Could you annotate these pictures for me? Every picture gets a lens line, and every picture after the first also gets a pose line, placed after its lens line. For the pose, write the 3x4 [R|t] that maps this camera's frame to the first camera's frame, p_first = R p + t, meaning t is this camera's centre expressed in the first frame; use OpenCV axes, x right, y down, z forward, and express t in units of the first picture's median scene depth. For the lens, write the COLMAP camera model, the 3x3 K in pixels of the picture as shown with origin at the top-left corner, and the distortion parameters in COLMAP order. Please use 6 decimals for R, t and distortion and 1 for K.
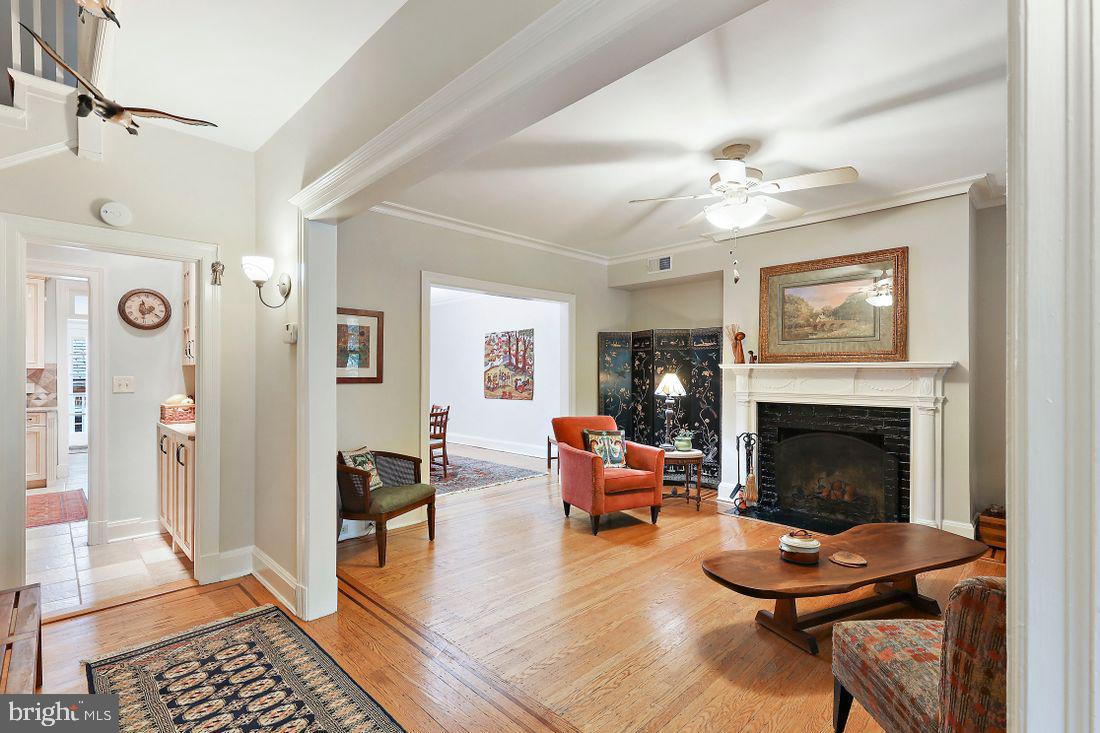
lens RADIAL K [[507.4, 0, 549.5], [0, 507.4, 372.8], [0, 0, 1]] dist [0.011297, -0.005233]
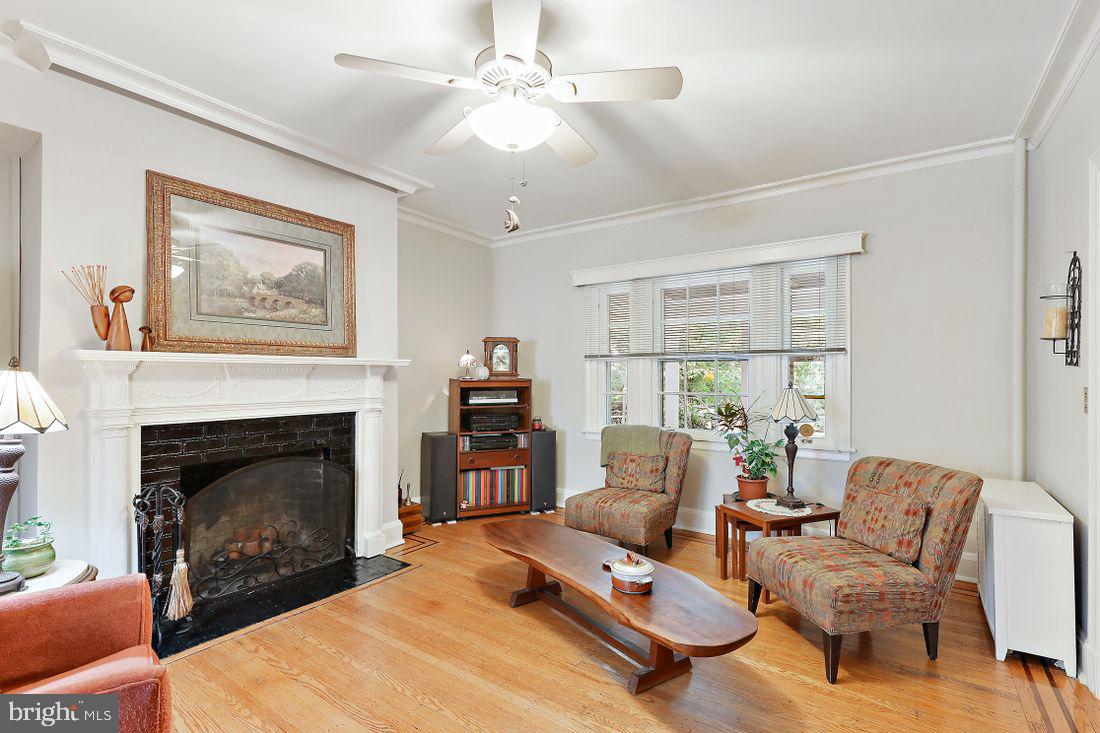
lens RADIAL K [[507.4, 0, 557.4], [0, 507.4, 375.4], [0, 0, 1]] dist [0.011297, -0.005233]
pose [[-0.183404, -0.006222, 0.983018, -0.186632], [-0.003999, 0.999976, 0.005584, 0.001018], [-0.983030, -0.002907, -0.183424, 0.711034]]
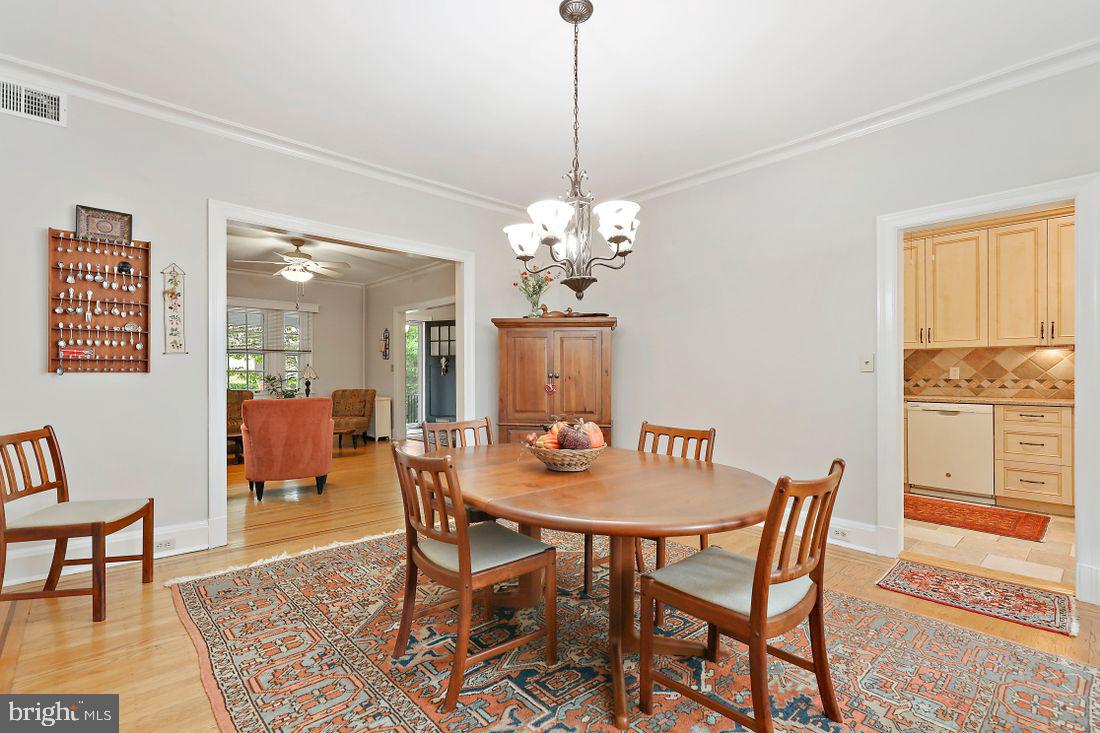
lens RADIAL K [[507.4, 0, 550.0], [0, 507.4, 368.3], [0, 0, 1]] dist [0.011297, -0.005233]
pose [[-0.999087, -0.001062, 0.042700, -0.327774], [-0.001219, 0.999993, -0.003664, 0.016706], [-0.042696, -0.003713, -0.999081, 1.349959]]
